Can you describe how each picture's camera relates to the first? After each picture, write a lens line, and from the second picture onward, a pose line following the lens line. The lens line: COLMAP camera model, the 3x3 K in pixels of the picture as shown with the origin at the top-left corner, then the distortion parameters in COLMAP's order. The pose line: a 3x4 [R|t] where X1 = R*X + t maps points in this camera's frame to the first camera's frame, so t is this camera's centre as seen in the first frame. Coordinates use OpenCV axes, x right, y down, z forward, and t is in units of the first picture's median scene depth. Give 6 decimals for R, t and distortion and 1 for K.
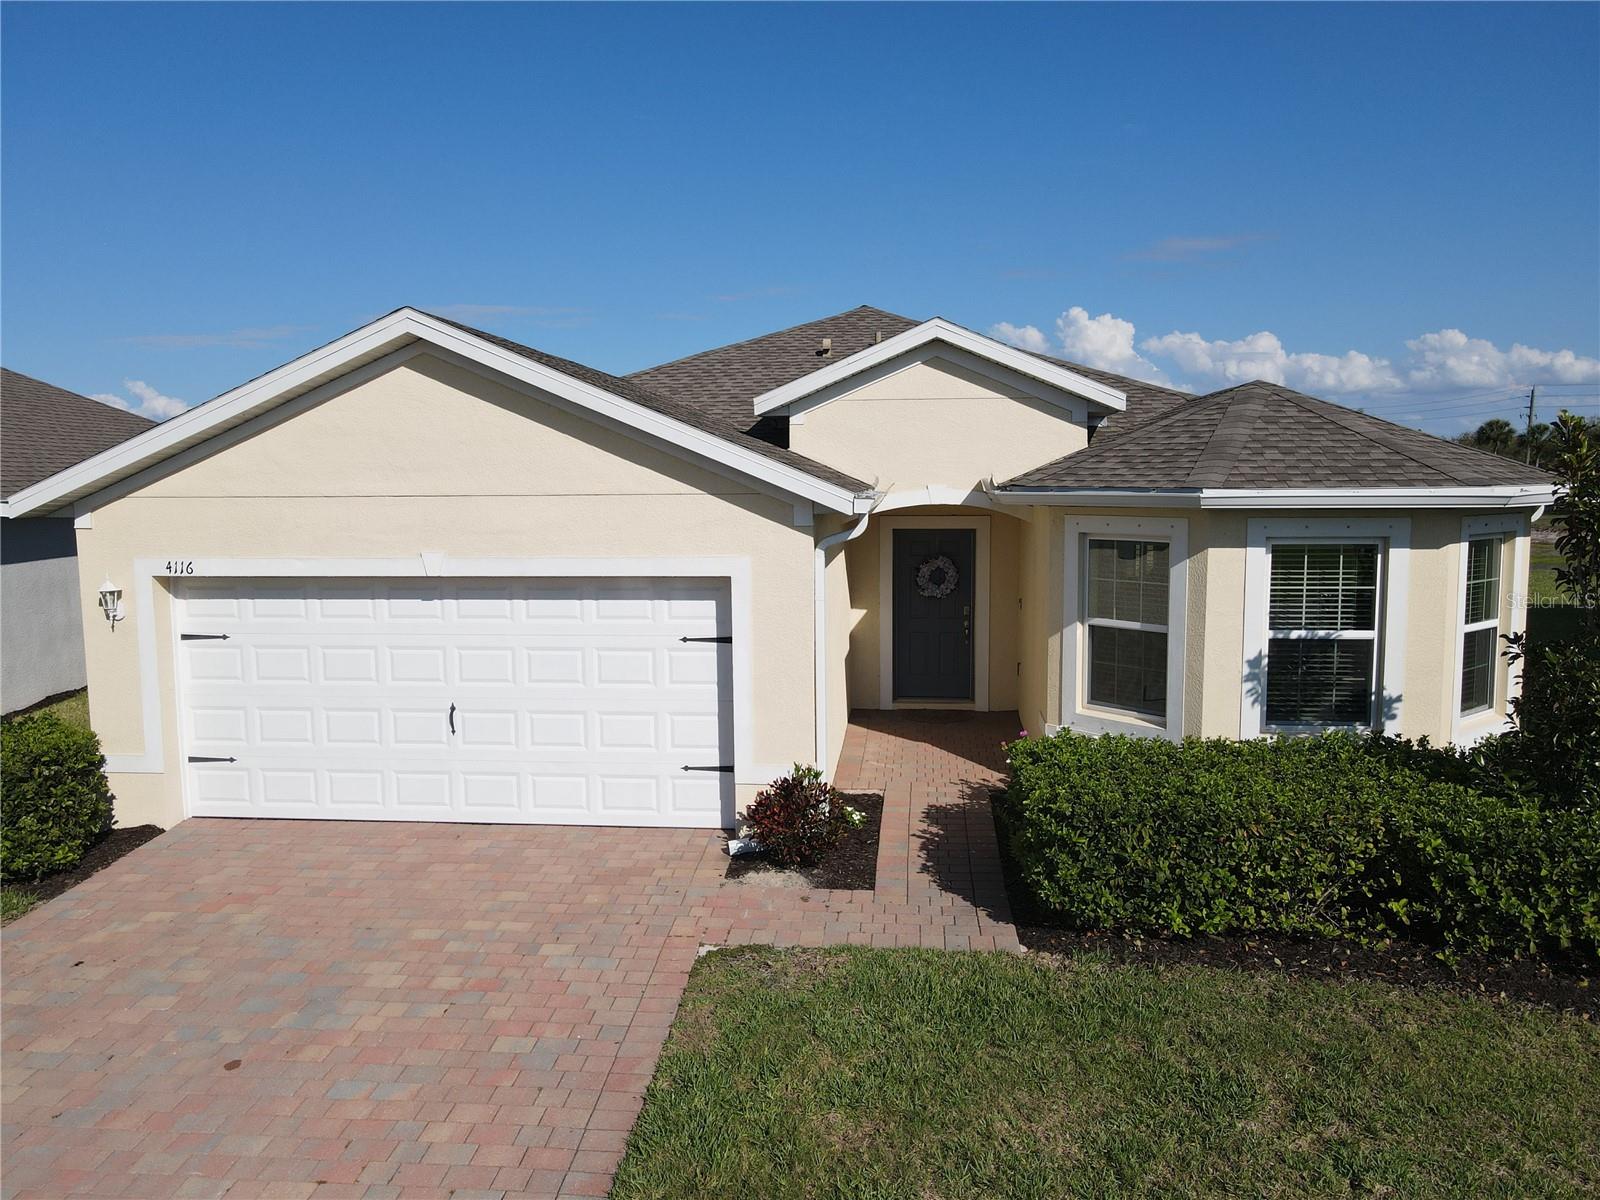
lens RADIAL K [[1163.6, 0, 800.0], [0, 1163.6, 600.0], [0, 0, 1]] dist [0.014752, 0.010024]
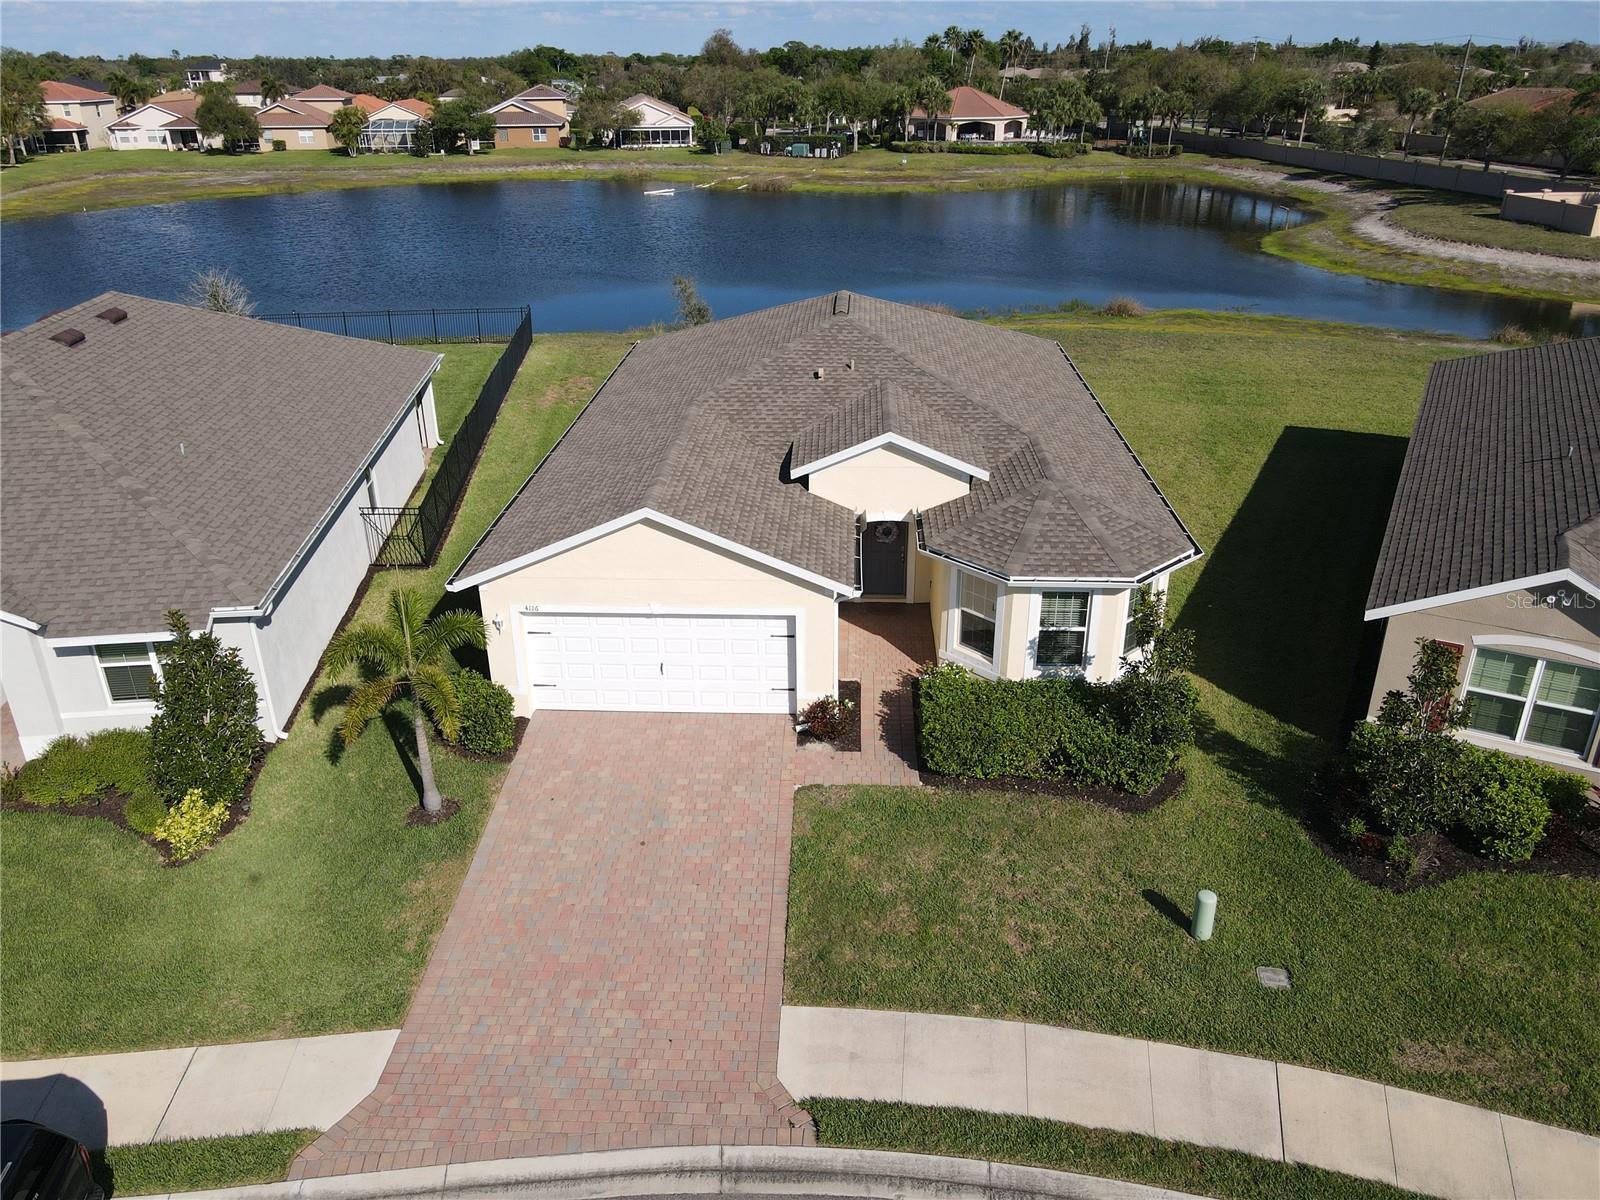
lens RADIAL K [[1163.6, 0, 800.0], [0, 1163.6, 600.0], [0, 0, 1]] dist [0.014752, 0.010024]
pose [[0.998477, -0.023832, 0.049763, -0.165406], [0.006413, 0.945919, 0.324340, -0.786896], [-0.054802, -0.323527, 0.944631, -1.097858]]
